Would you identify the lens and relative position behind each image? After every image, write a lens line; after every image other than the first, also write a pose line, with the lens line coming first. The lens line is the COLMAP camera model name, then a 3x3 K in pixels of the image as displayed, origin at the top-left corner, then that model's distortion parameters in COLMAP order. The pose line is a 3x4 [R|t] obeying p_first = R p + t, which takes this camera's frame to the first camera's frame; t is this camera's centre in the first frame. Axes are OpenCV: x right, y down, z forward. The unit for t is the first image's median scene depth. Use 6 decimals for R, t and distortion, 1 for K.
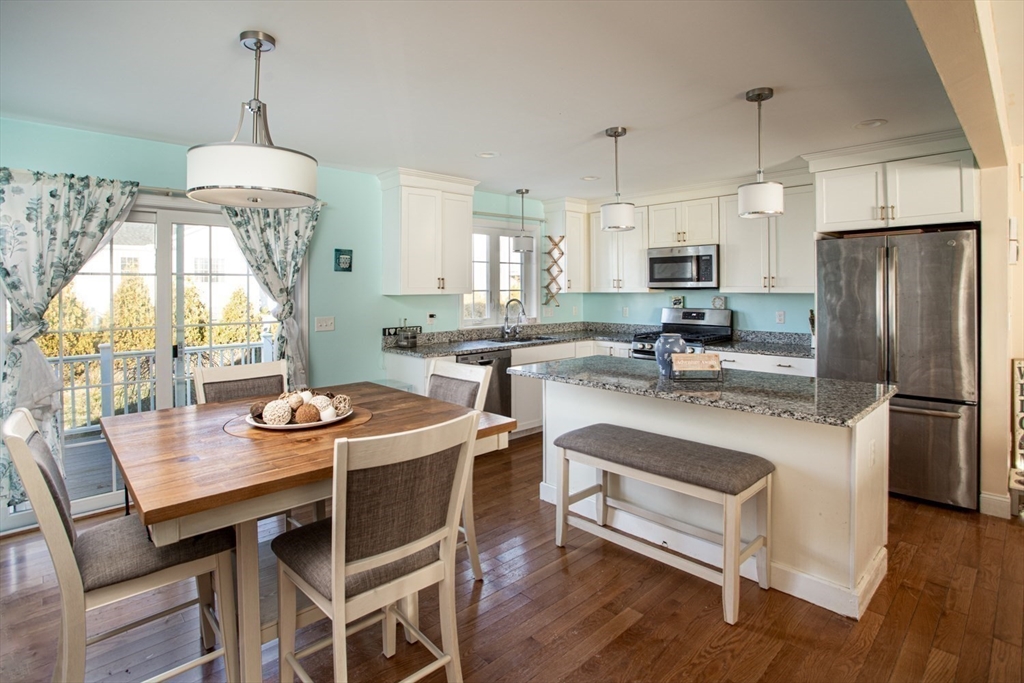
lens RADIAL K [[509.3, 0, 511.3], [0, 509.3, 283.9], [0, 0, 1]] dist [-0.050284, 0.016251]
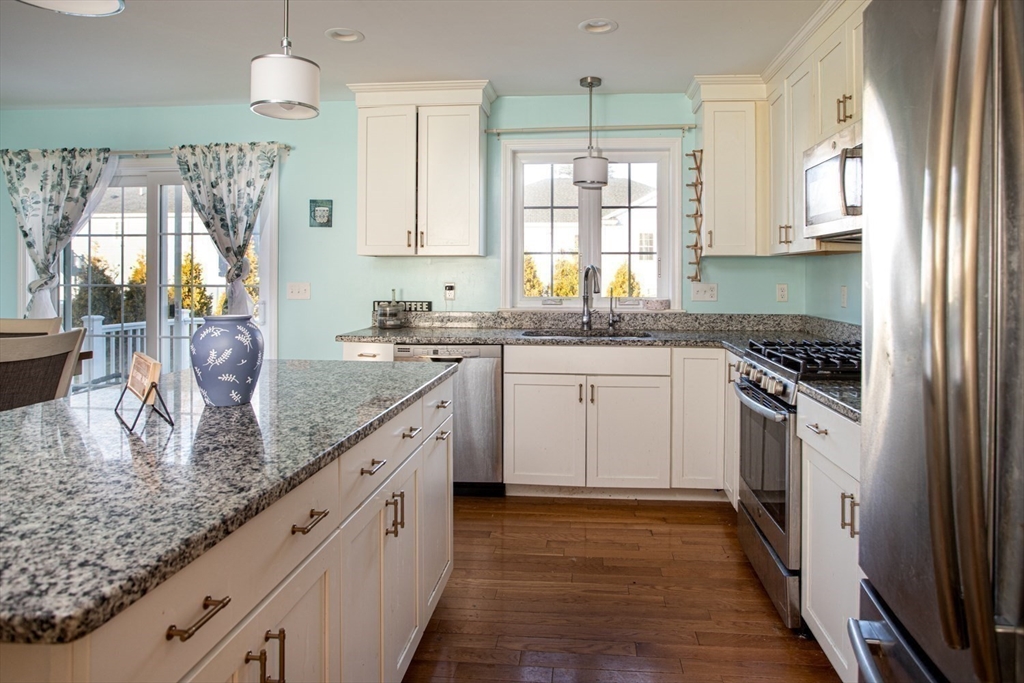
lens RADIAL K [[639.1, 0, 531.2], [0, 639.1, 263.1], [0, 0, 1]] dist [-0.041856, 0.020405]
pose [[0.673132, -0.005045, -0.739505, 0.730129], [0.001261, 0.999983, -0.005674, 0.044287], [0.739521, 0.002886, 0.673127, 0.642597]]
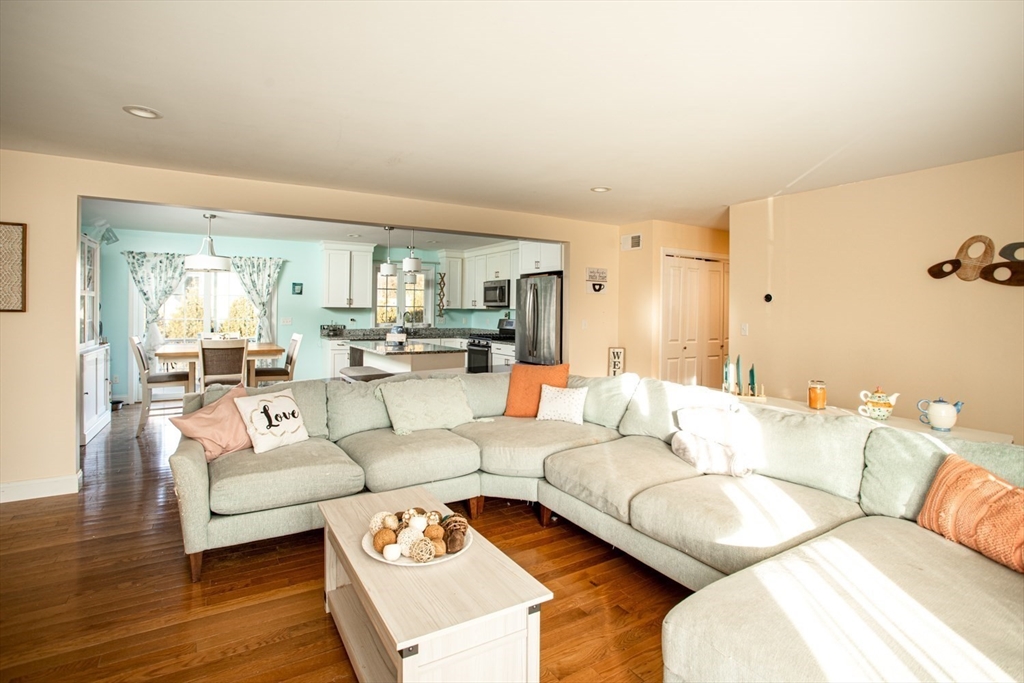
lens RADIAL K [[509.3, 0, 499.5], [0, 509.3, 320.5], [0, 0, 1]] dist [-0.050284, 0.016251]
pose [[0.976341, 0.020150, -0.215297, 0.941671], [-0.014141, 0.999467, 0.029416, 0.007813], [0.215775, -0.025675, 0.976105, -0.798084]]
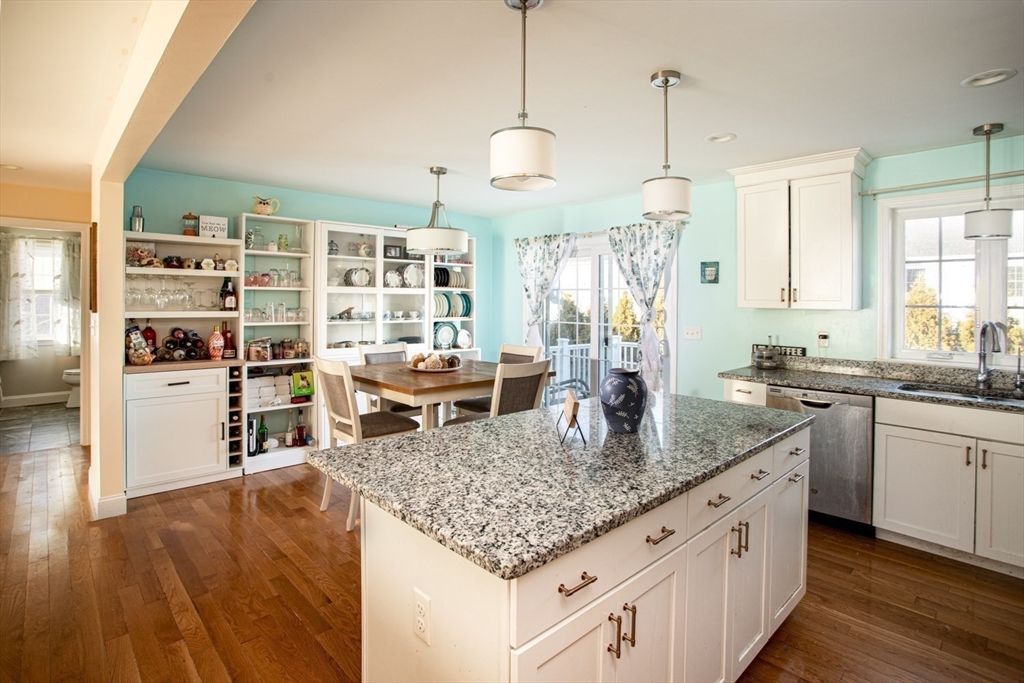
lens RADIAL K [[509.3, 0, 515.2], [0, 509.3, 295.0], [0, 0, 1]] dist [-0.050284, 0.016251]
pose [[0.021843, -0.000851, -0.999761, 0.775584], [-0.001218, 0.999999, -0.000878, 0.000549], [0.999761, 0.001237, 0.021841, 0.663784]]
